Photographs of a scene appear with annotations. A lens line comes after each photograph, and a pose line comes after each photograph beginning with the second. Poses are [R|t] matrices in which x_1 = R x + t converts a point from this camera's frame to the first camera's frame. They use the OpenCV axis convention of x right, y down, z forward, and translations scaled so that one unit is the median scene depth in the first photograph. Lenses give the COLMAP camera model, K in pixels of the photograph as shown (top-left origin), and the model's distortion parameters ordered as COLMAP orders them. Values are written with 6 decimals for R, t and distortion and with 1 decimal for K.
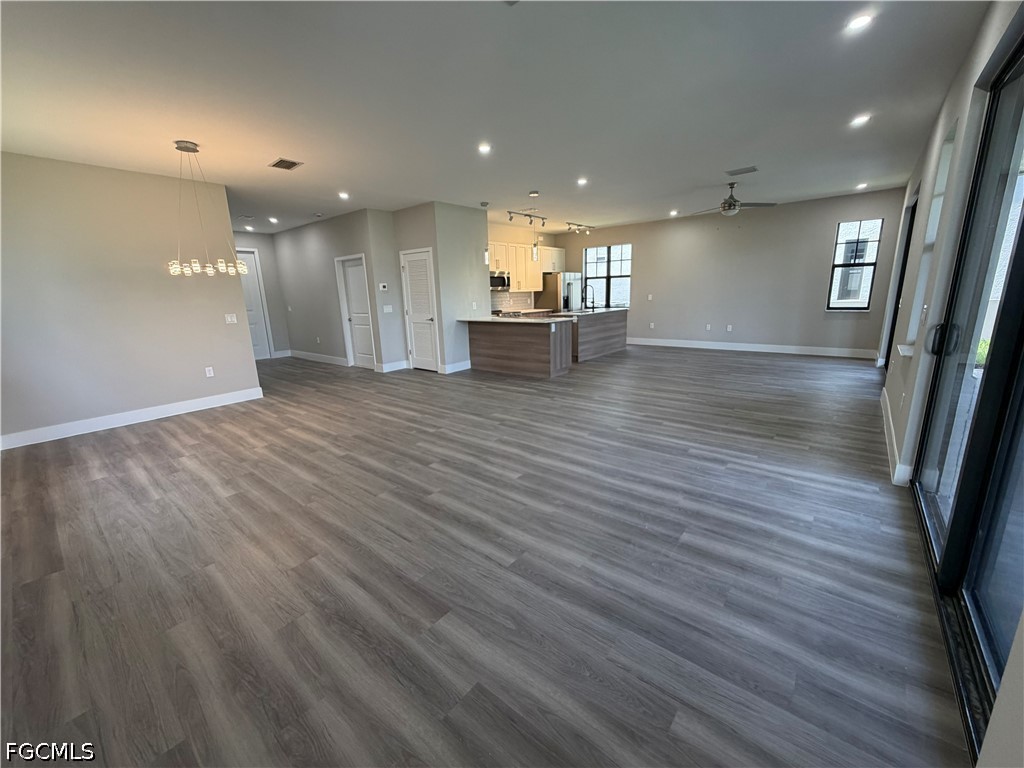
lens RADIAL K [[409.7, 0, 506.9], [0, 409.7, 383.4], [0, 0, 1]] dist [-0.000169, 0.000602]
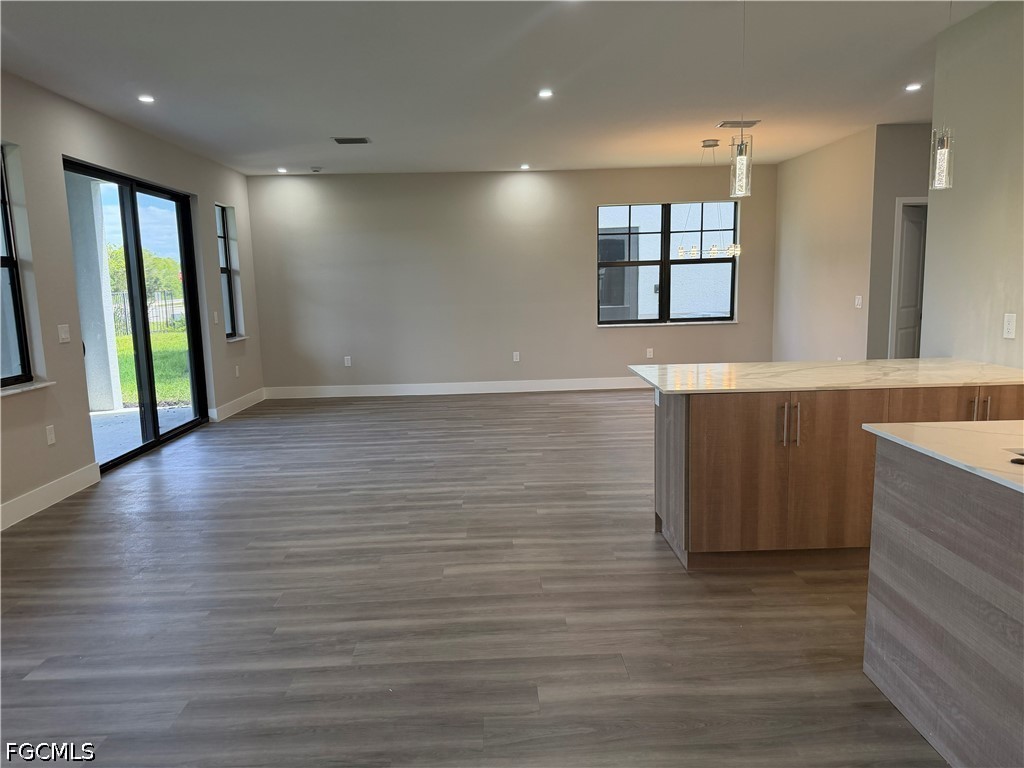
lens RADIAL K [[734.3, 0, 513.6], [0, 734.3, 375.6], [0, 0, 1]] dist [0.026603, -0.011168]
pose [[-0.749161, 0.135798, -0.648319, 0.735847], [-0.103687, 0.942652, 0.317264, -0.407563], [0.654223, 0.304903, -0.692118, 1.628810]]
